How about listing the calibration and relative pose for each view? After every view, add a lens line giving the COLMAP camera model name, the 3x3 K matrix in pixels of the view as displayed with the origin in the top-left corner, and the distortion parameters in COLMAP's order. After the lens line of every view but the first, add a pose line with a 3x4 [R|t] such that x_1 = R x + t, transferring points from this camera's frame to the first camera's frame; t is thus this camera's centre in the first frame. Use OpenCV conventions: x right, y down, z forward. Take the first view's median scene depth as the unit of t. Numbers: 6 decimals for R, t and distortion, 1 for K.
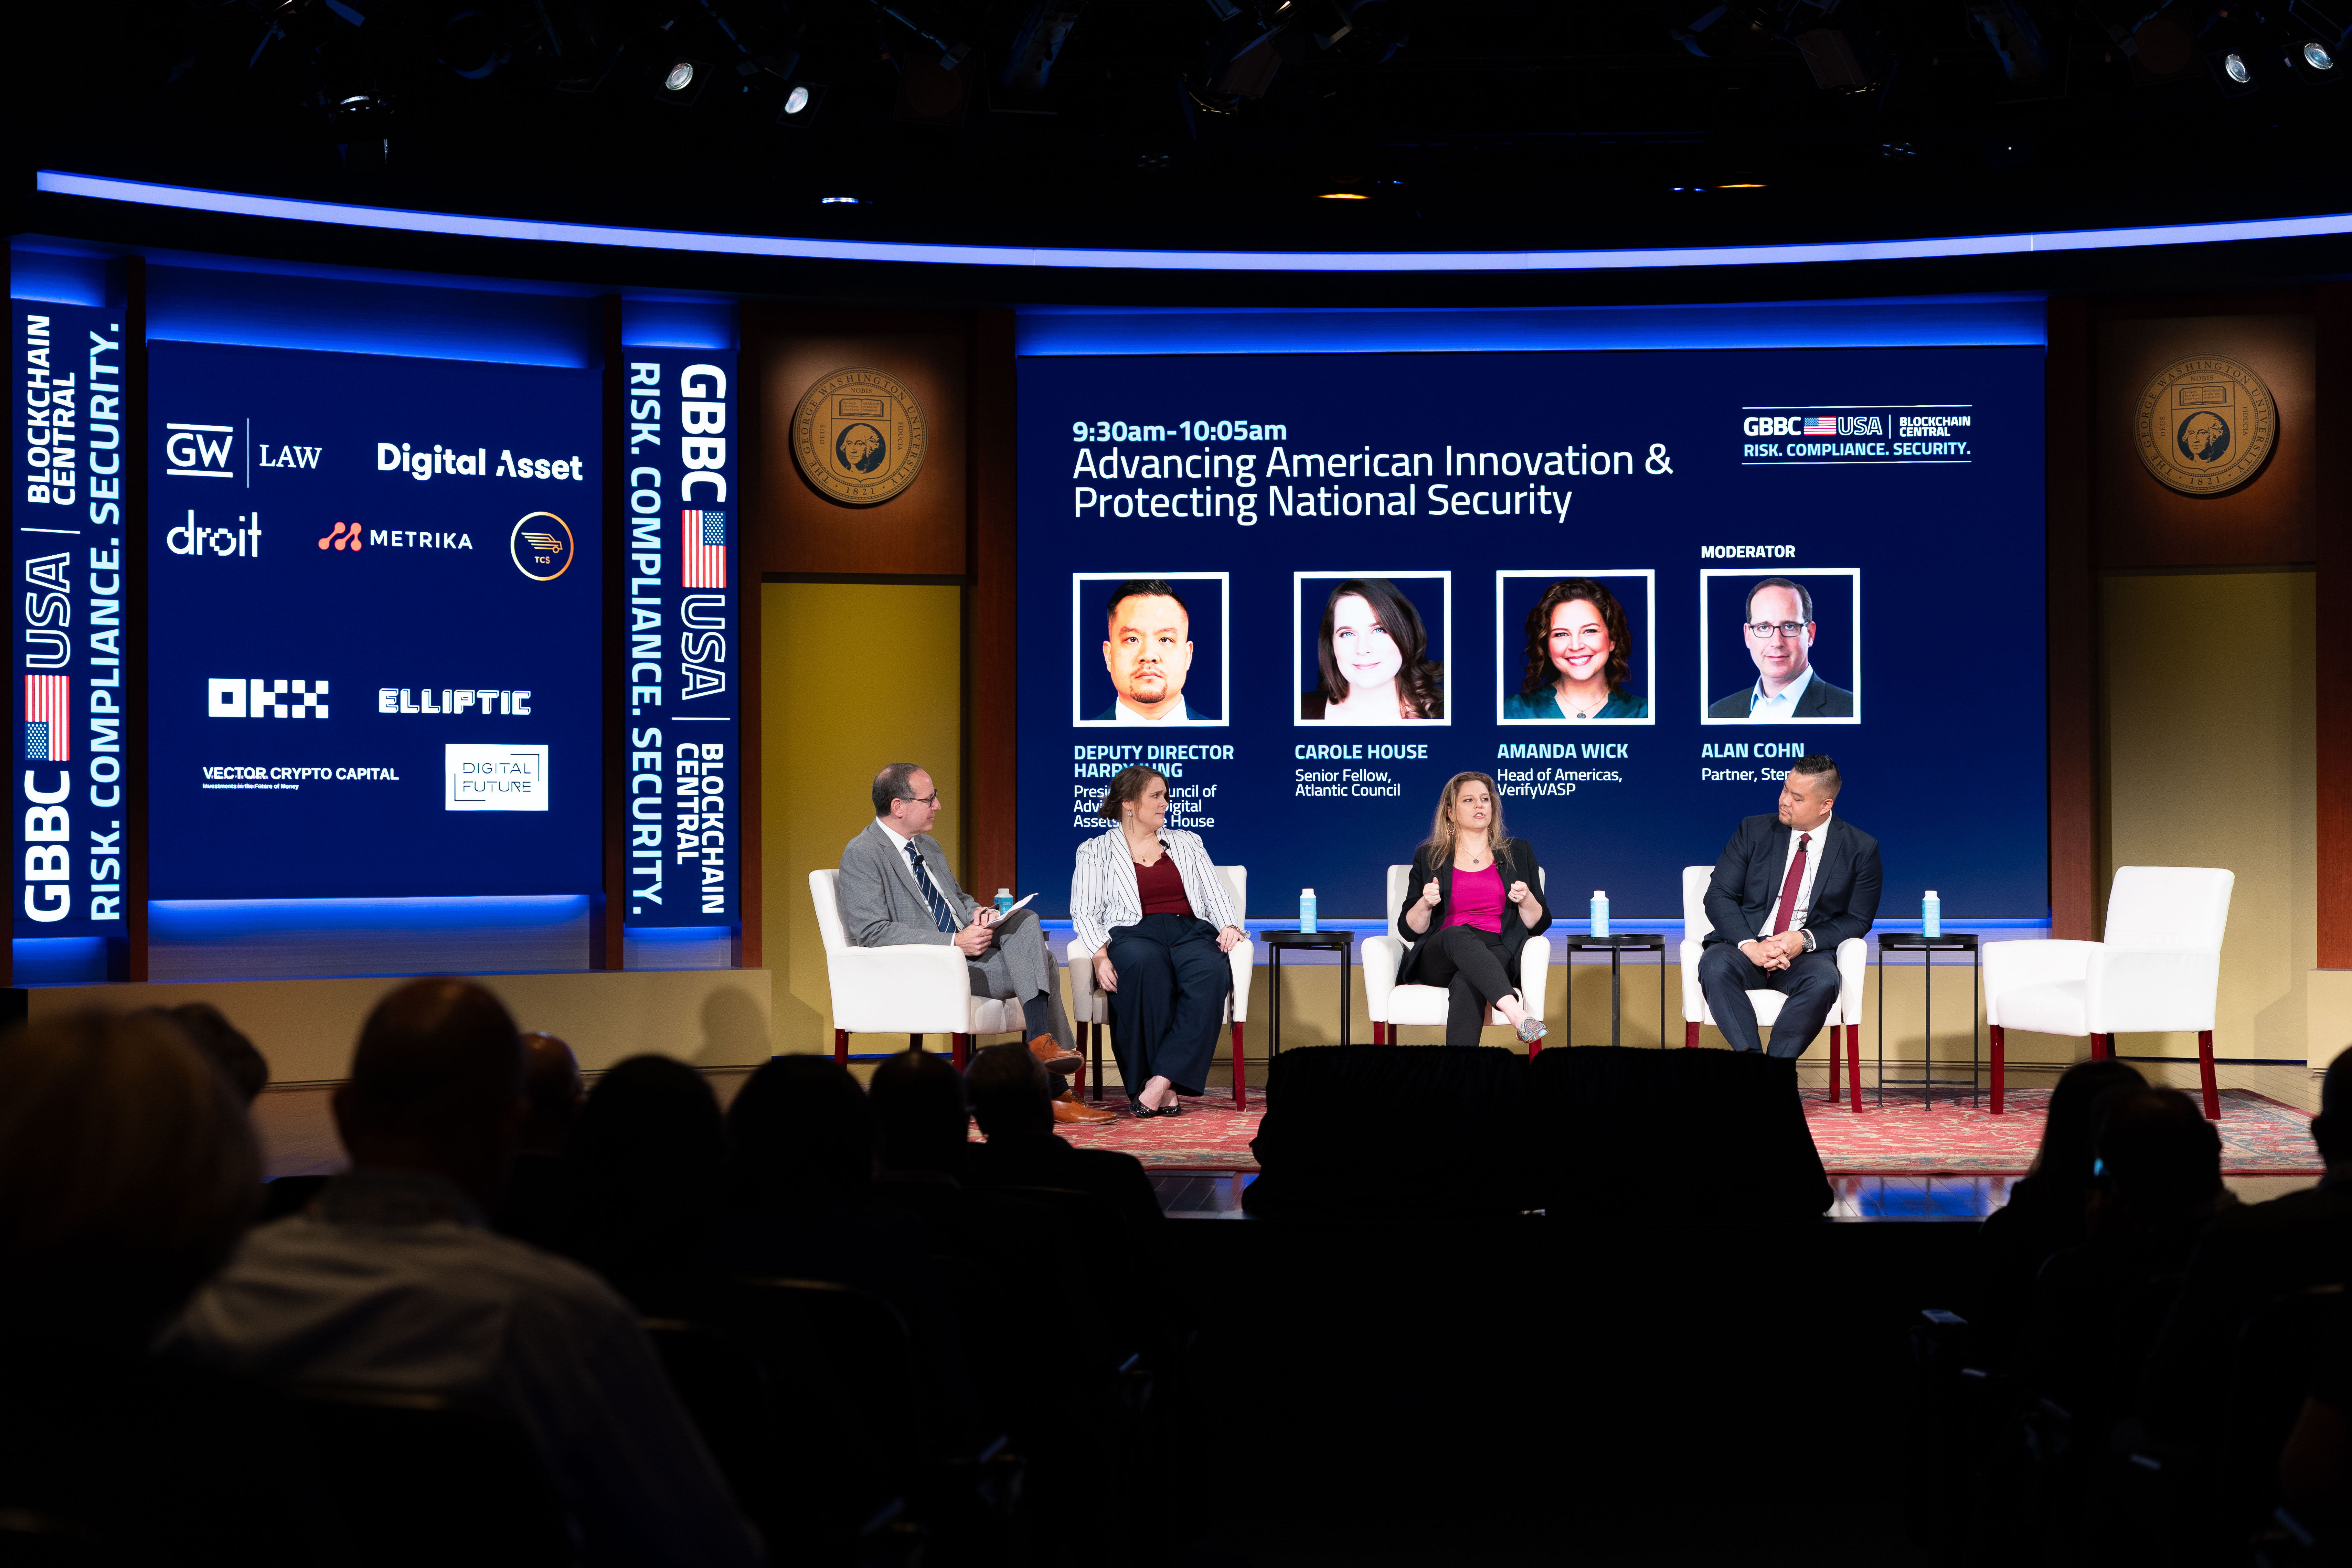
lens RADIAL K [[4070.5, 0, 1191.2], [0, 4070.5, 767.0], [0, 0, 1]] dist [0.002579, -0.087633]
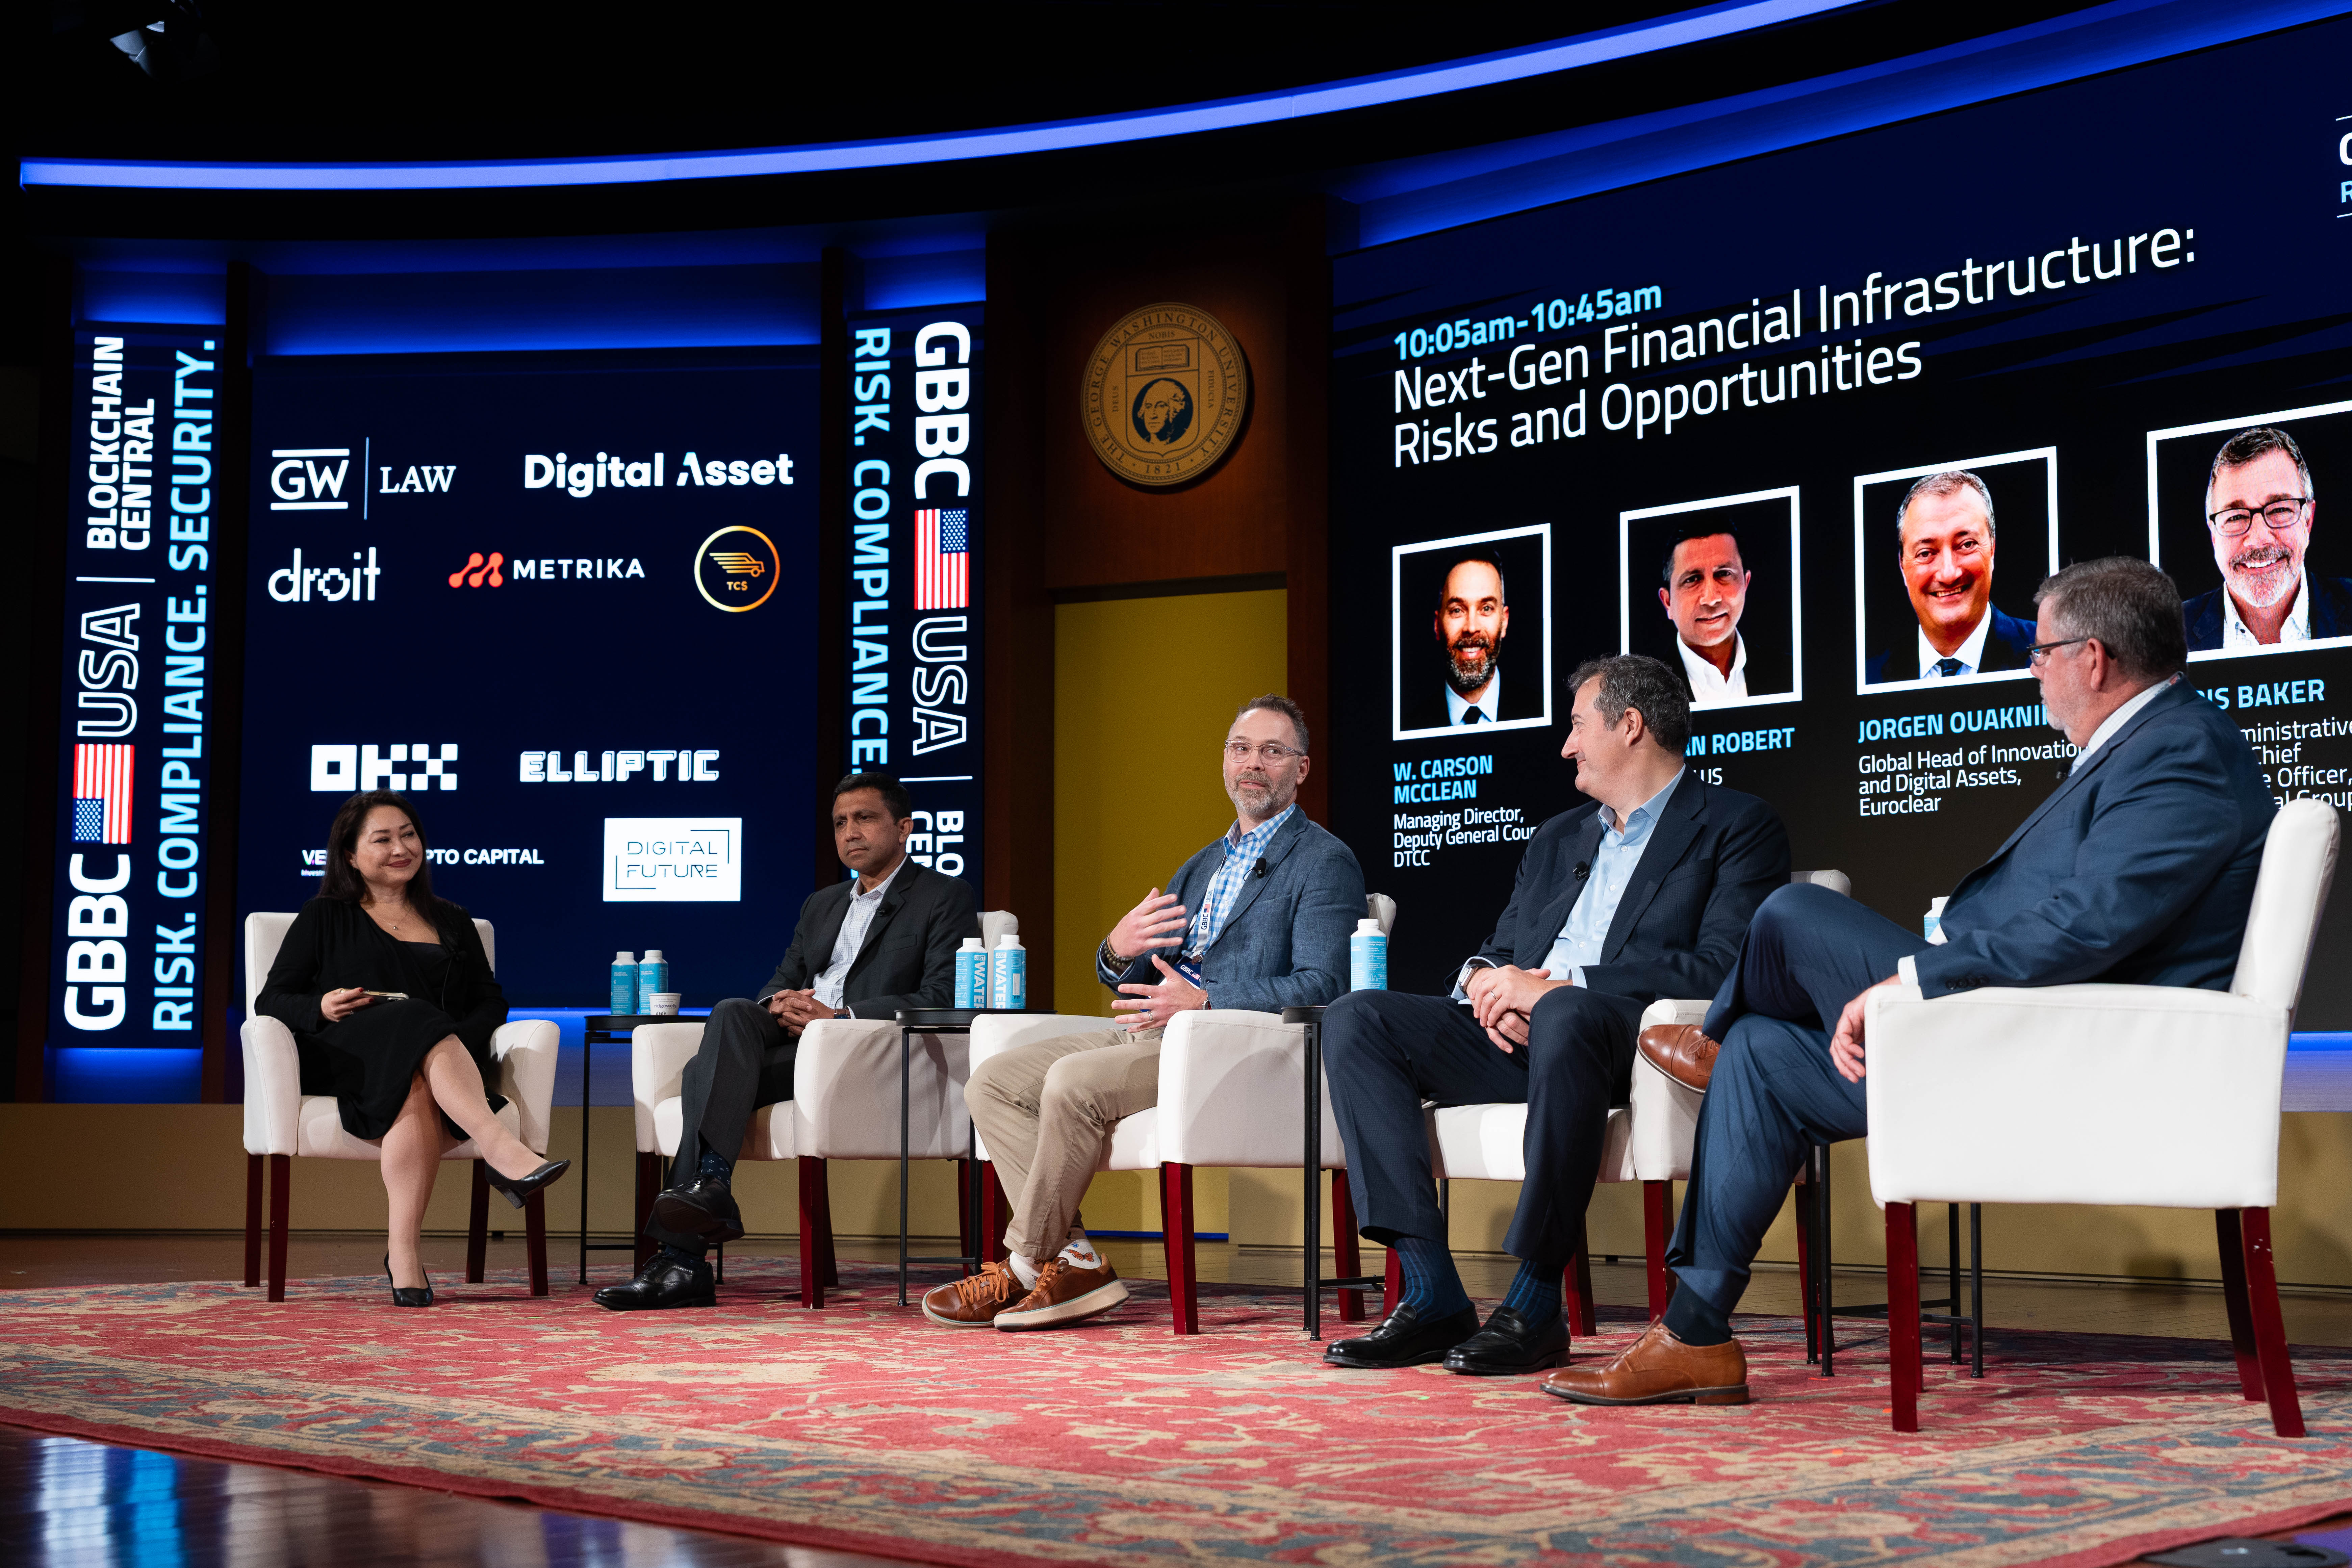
lens RADIAL K [[3233.1, 0, 1165.1], [0, 3233.1, 793.8], [0, 0, 1]] dist [0.005173, -0.019023]
pose [[0.759293, -0.056661, -0.648278, 0.314536], [0.002561, 0.996455, -0.084093, 0.043359], [0.650744, 0.062191, 0.756746, 0.585640]]
